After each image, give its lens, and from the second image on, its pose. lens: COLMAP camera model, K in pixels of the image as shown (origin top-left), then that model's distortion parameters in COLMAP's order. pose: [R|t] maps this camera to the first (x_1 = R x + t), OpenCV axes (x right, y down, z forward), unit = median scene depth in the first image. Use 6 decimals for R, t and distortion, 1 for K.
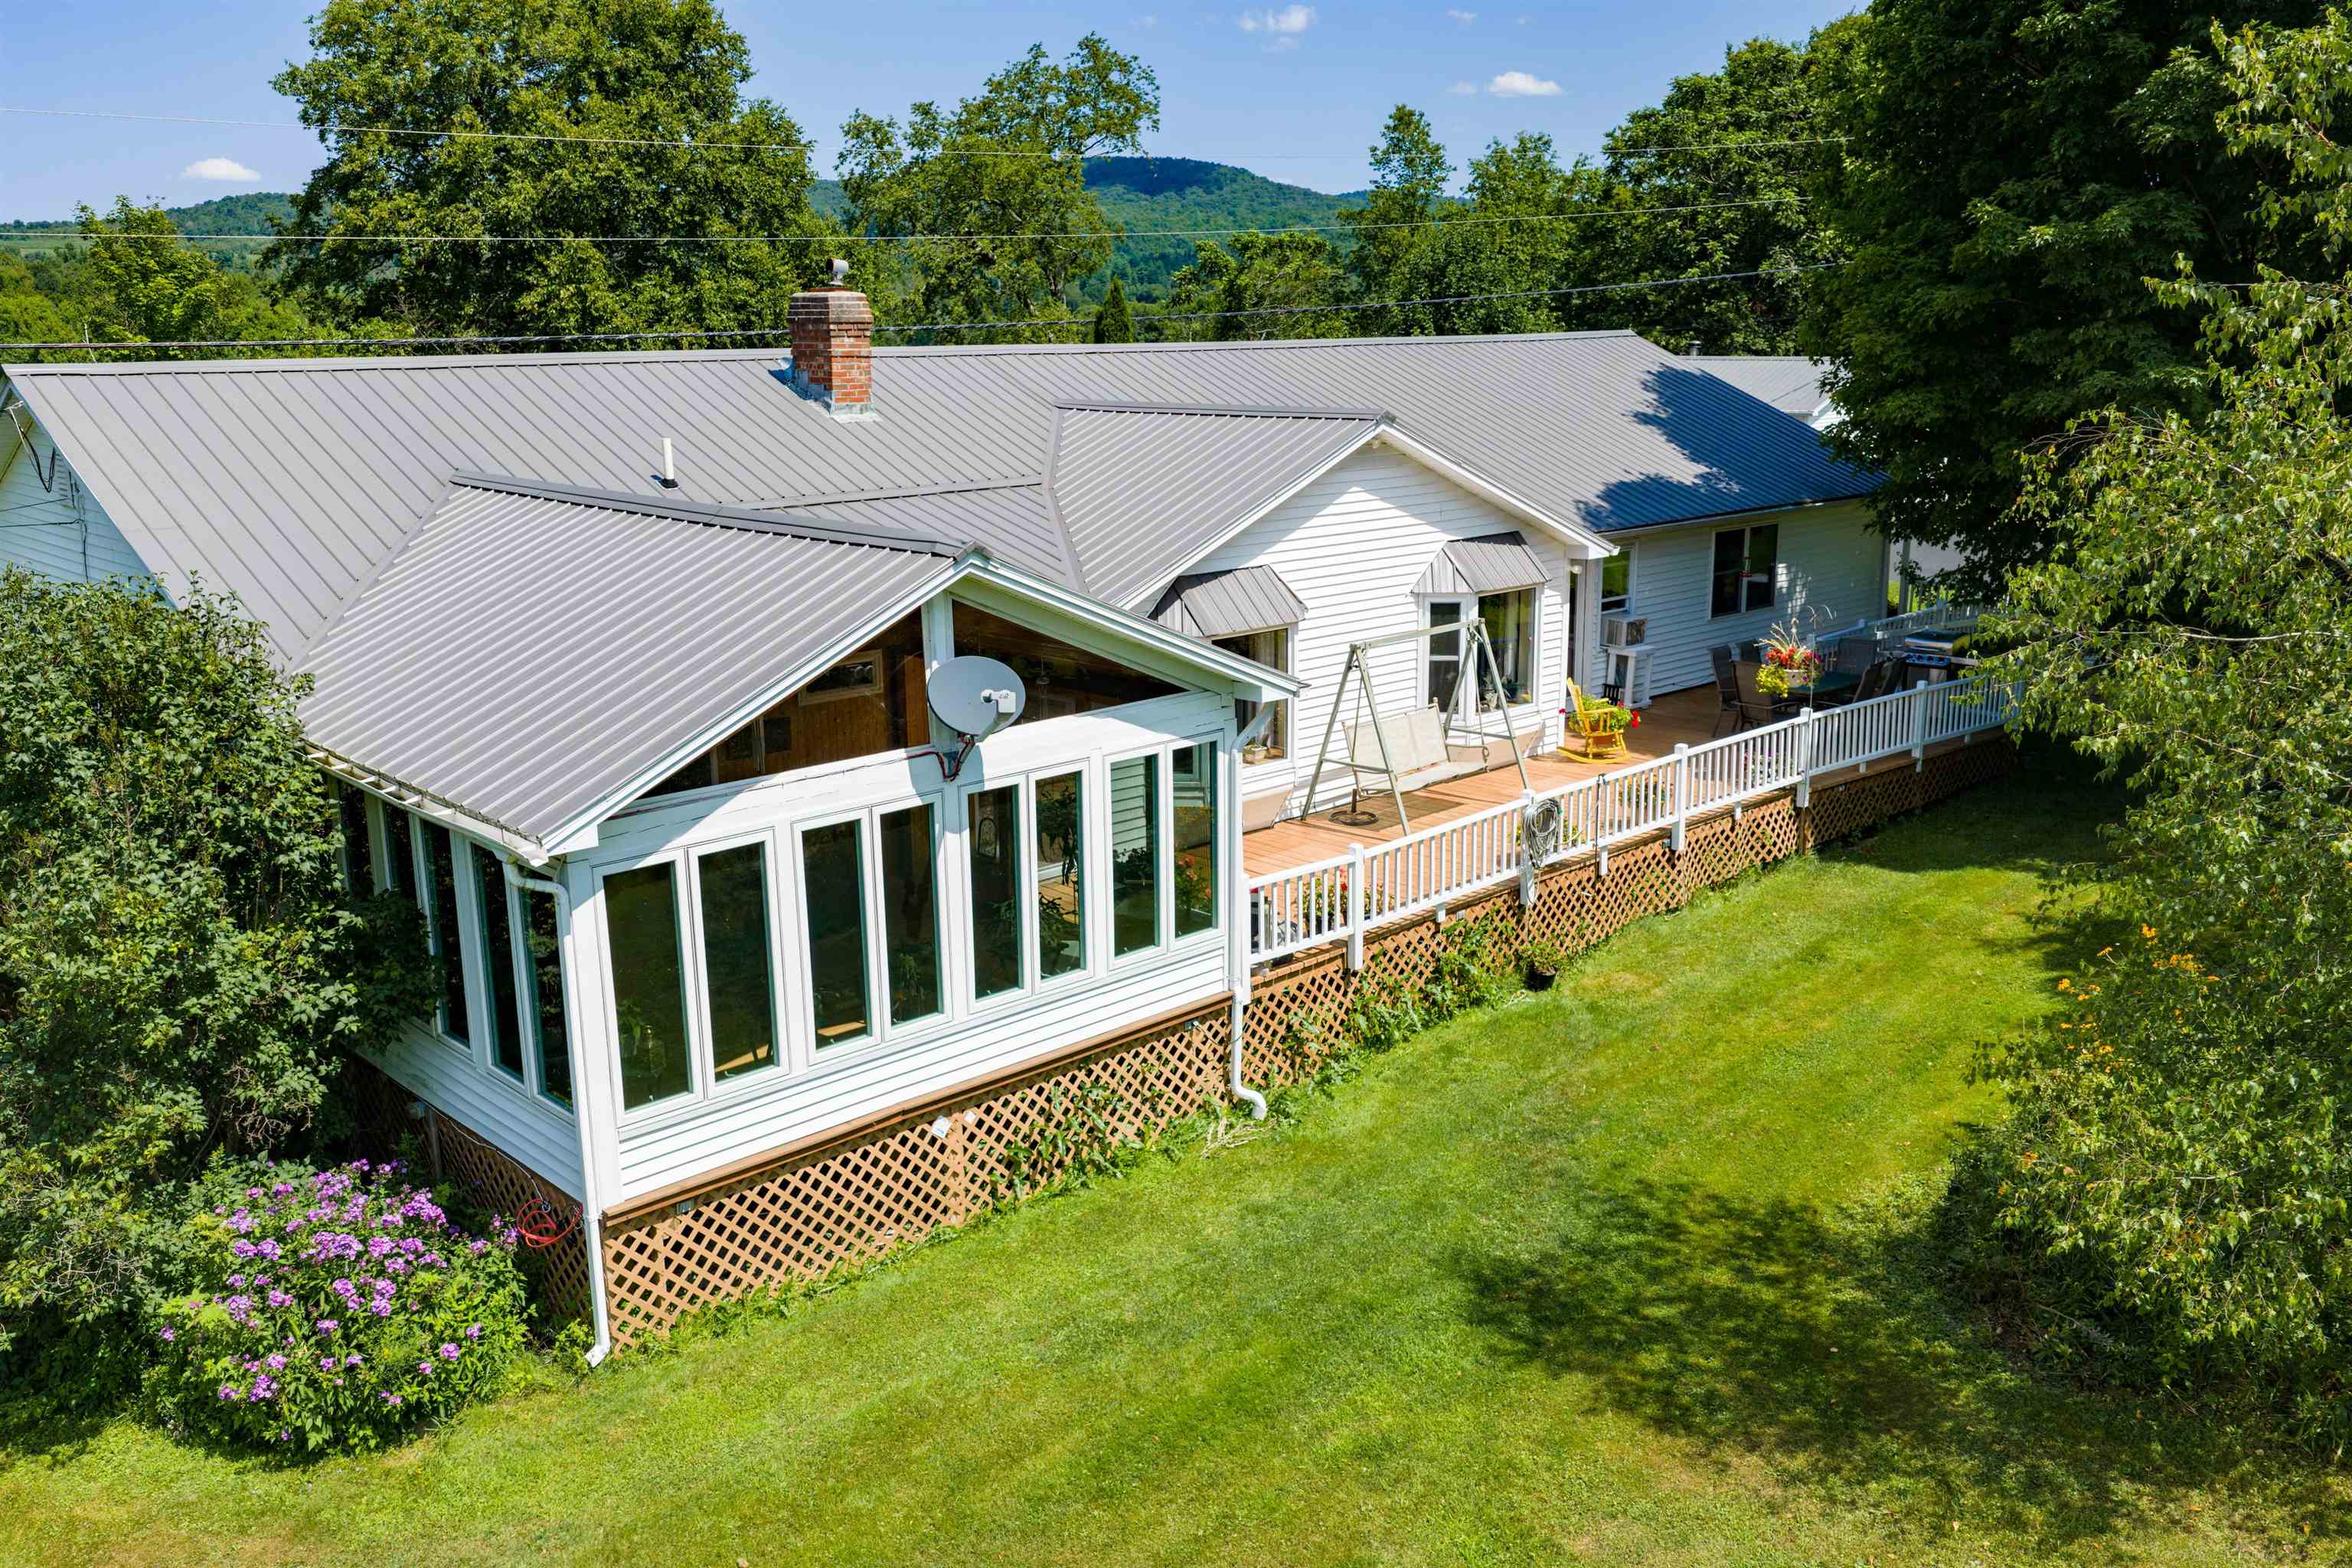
lens RADIAL K [[1952.2, 0, 1183.6], [0, 1952.2, 798.2], [0, 0, 1]] dist [0.011642, -0.018157]
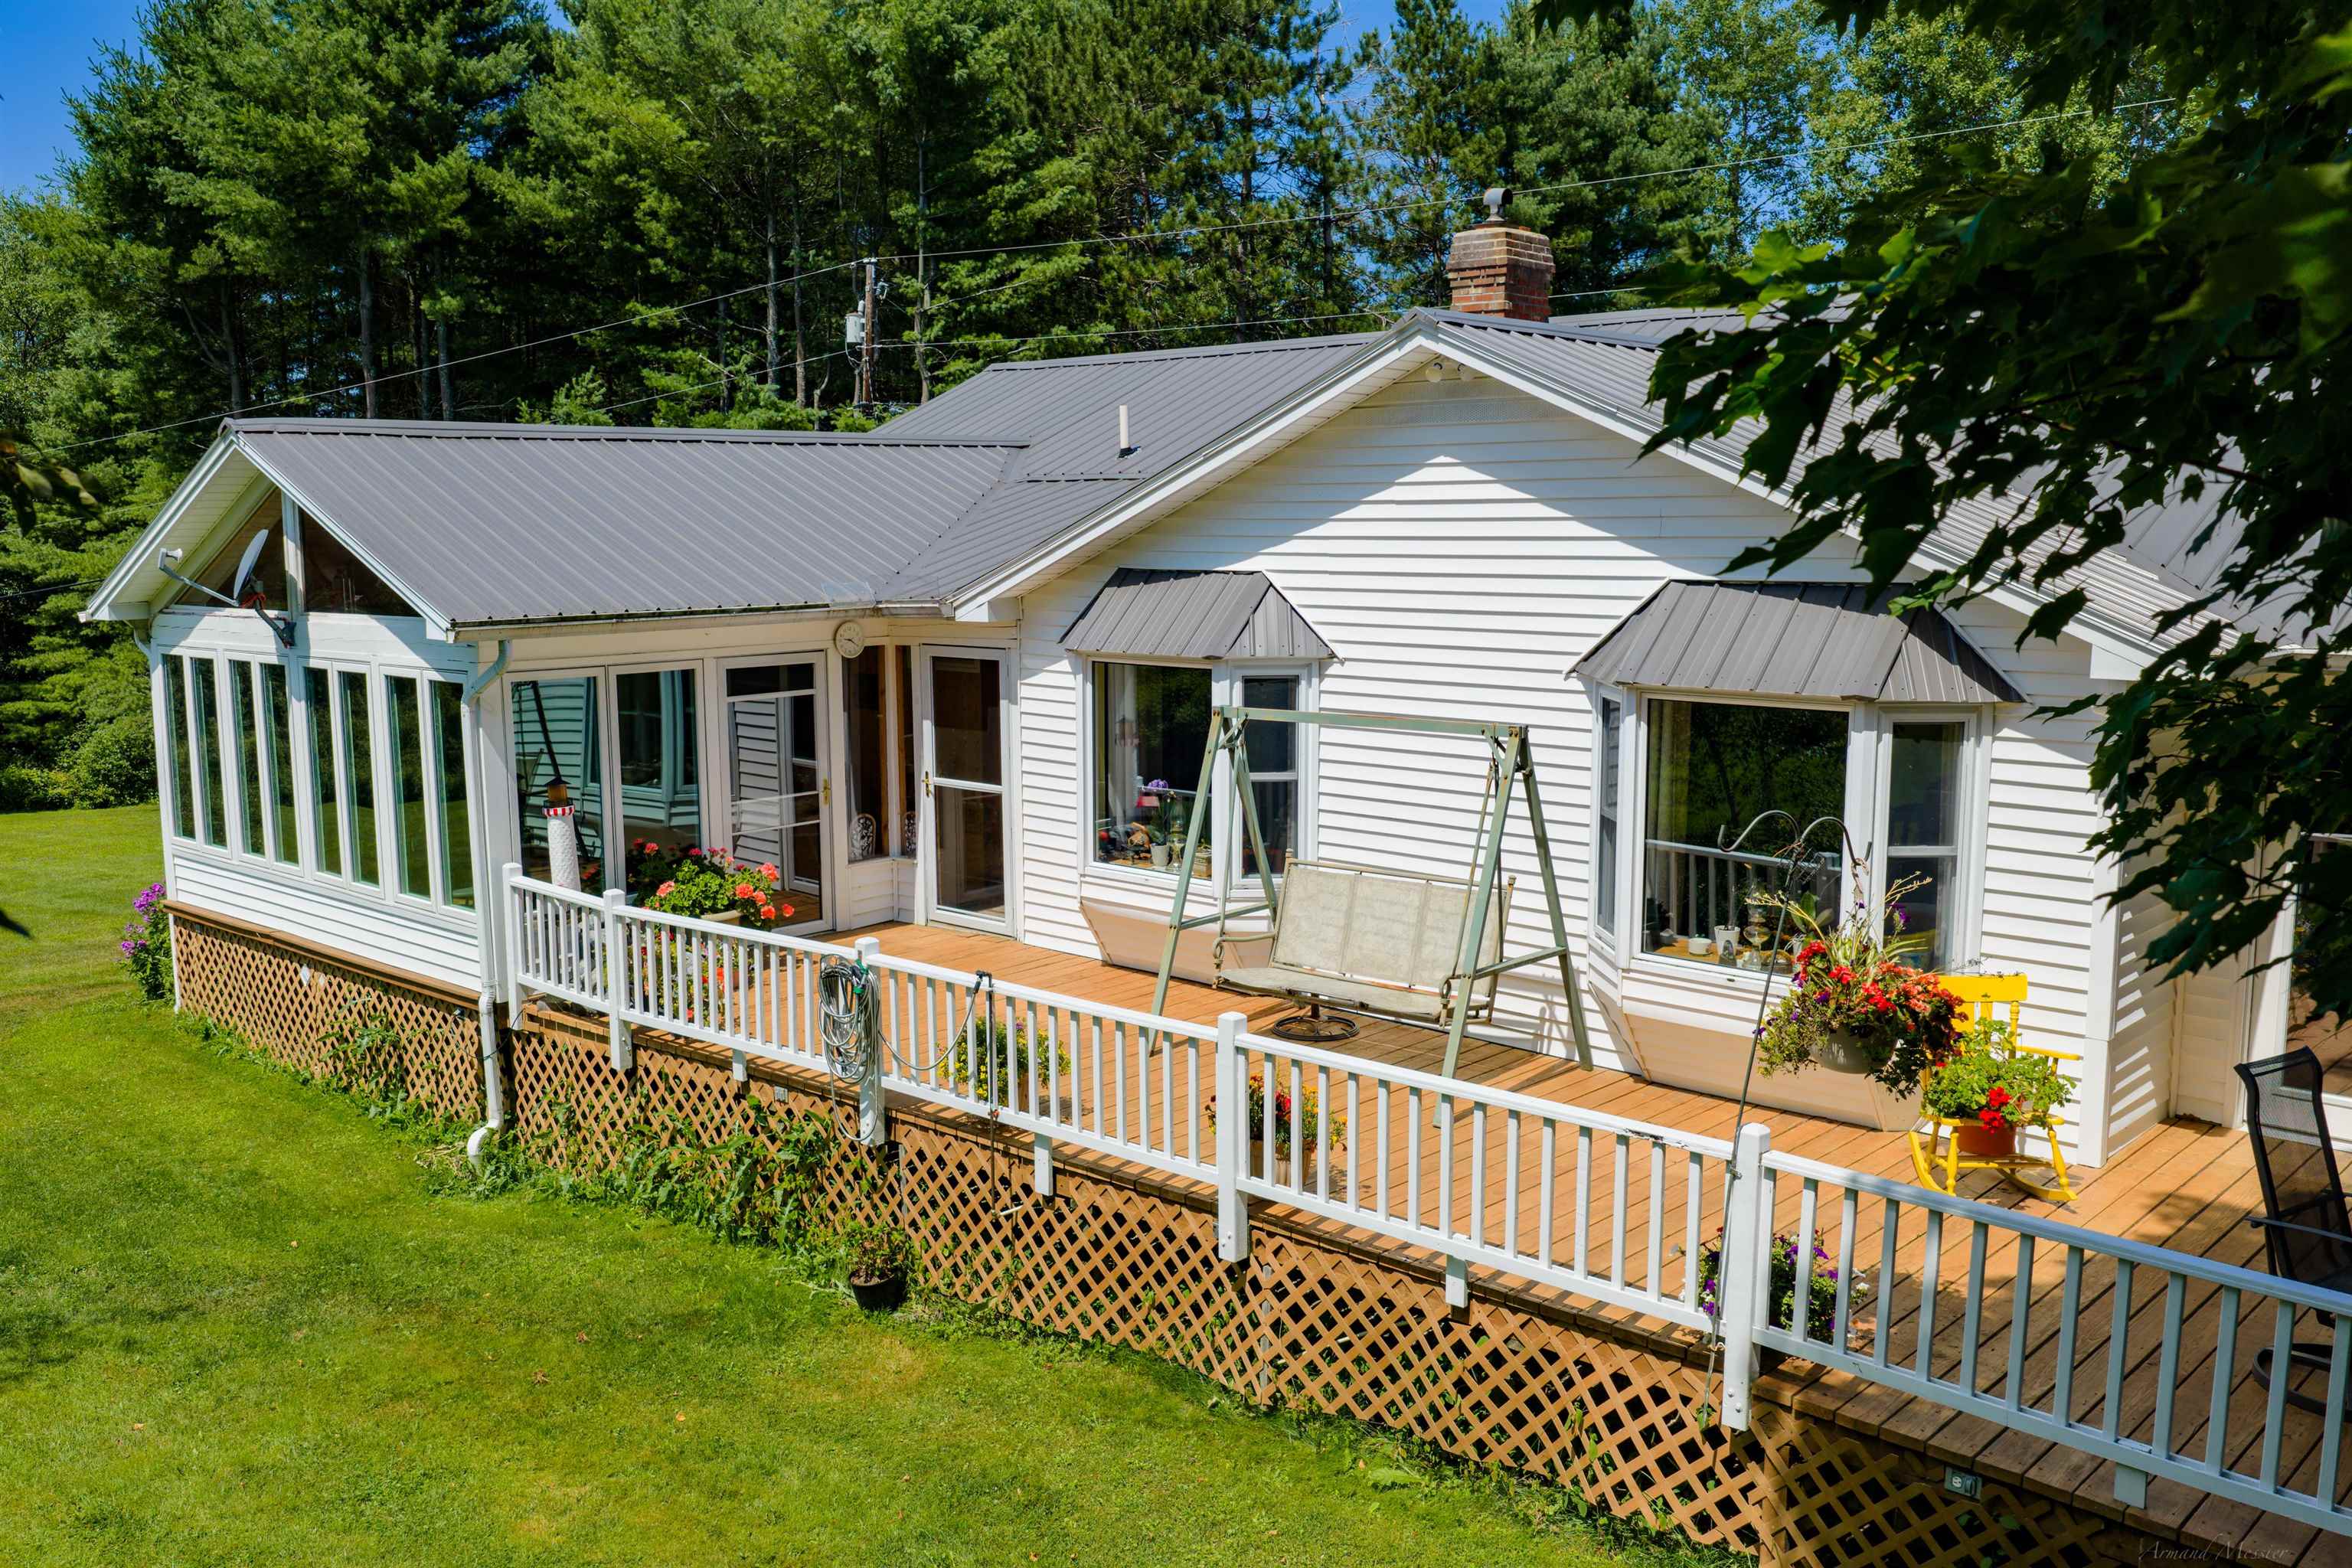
lens RADIAL K [[1952.2, 0, 1183.6], [0, 1952.2, 798.2], [0, 0, 1]] dist [0.011642, -0.018157]
pose [[0.070553, 0.152331, -0.985808, 0.725383], [-0.235896, 0.962787, 0.131891, -0.137718], [0.969214, 0.223242, 0.103862, 1.011547]]
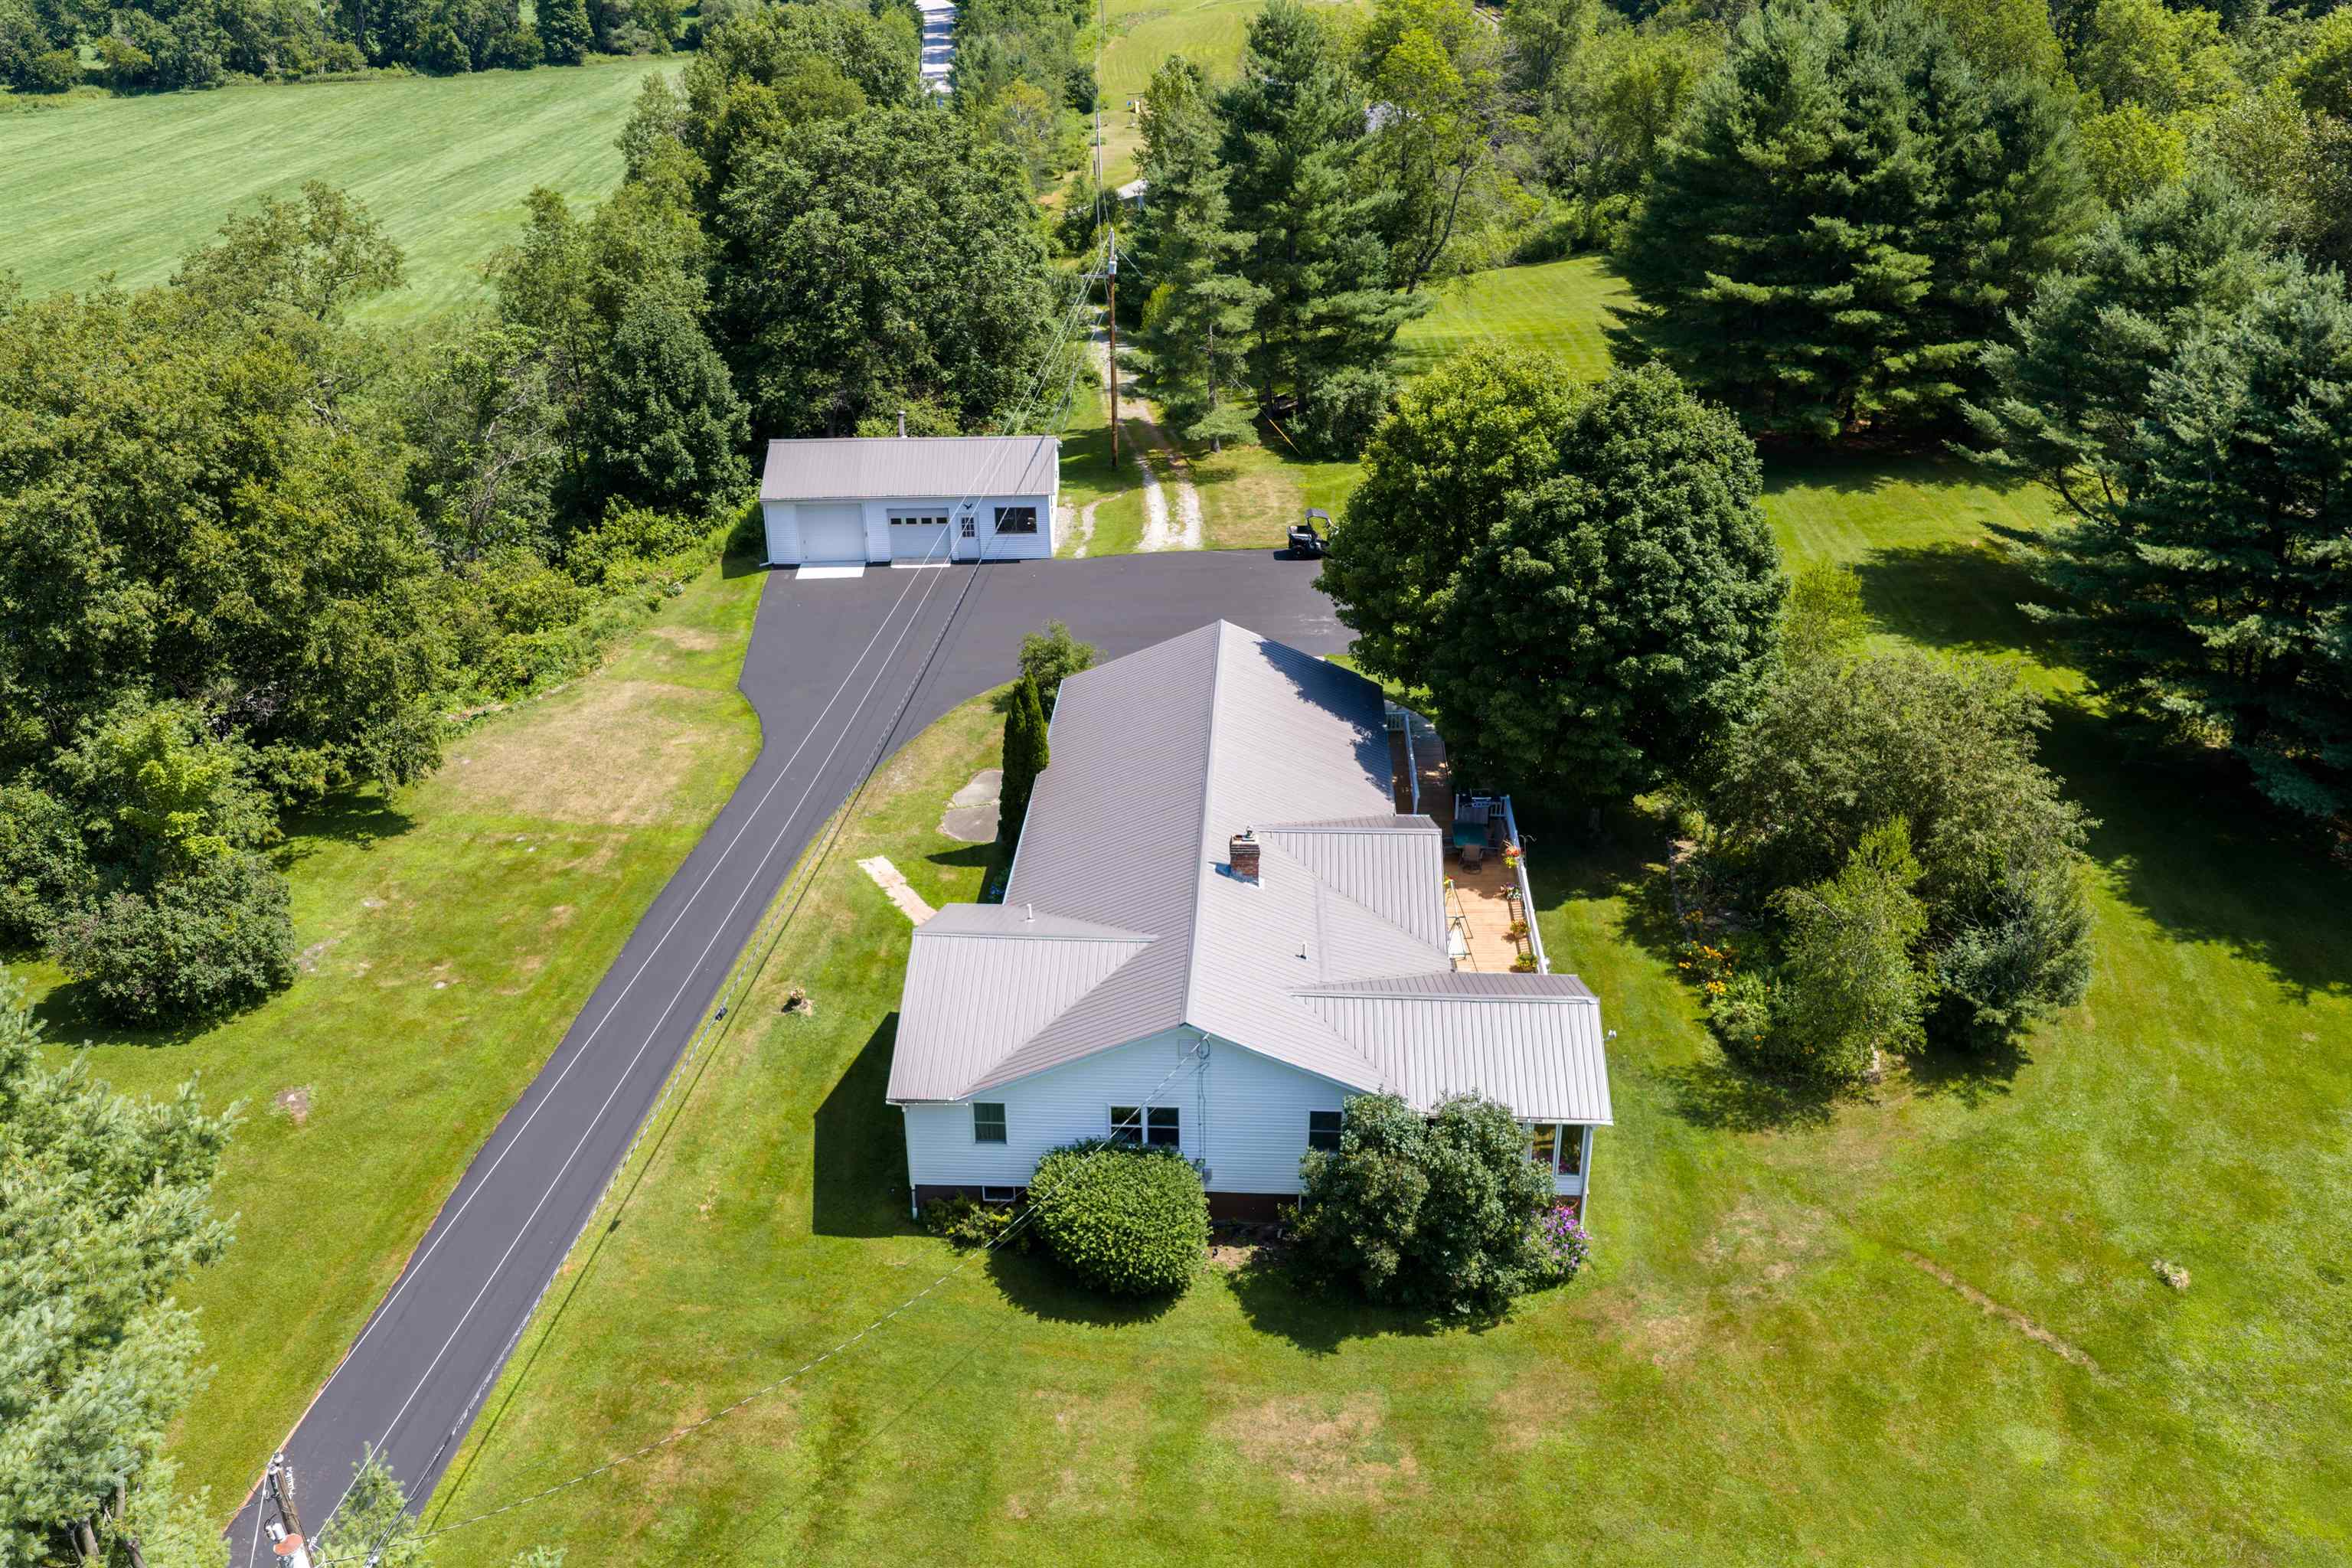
lens RADIAL K [[1952.2, 0, 1183.6], [0, 1952.2, 798.2], [0, 0, 1]] dist [0.011642, -0.018157]
pose [[0.720065, -0.312214, 0.619701, -2.047830], [0.165041, 0.944490, 0.284078, -1.198396], [-0.673994, -0.102278, 0.731622, -0.844147]]
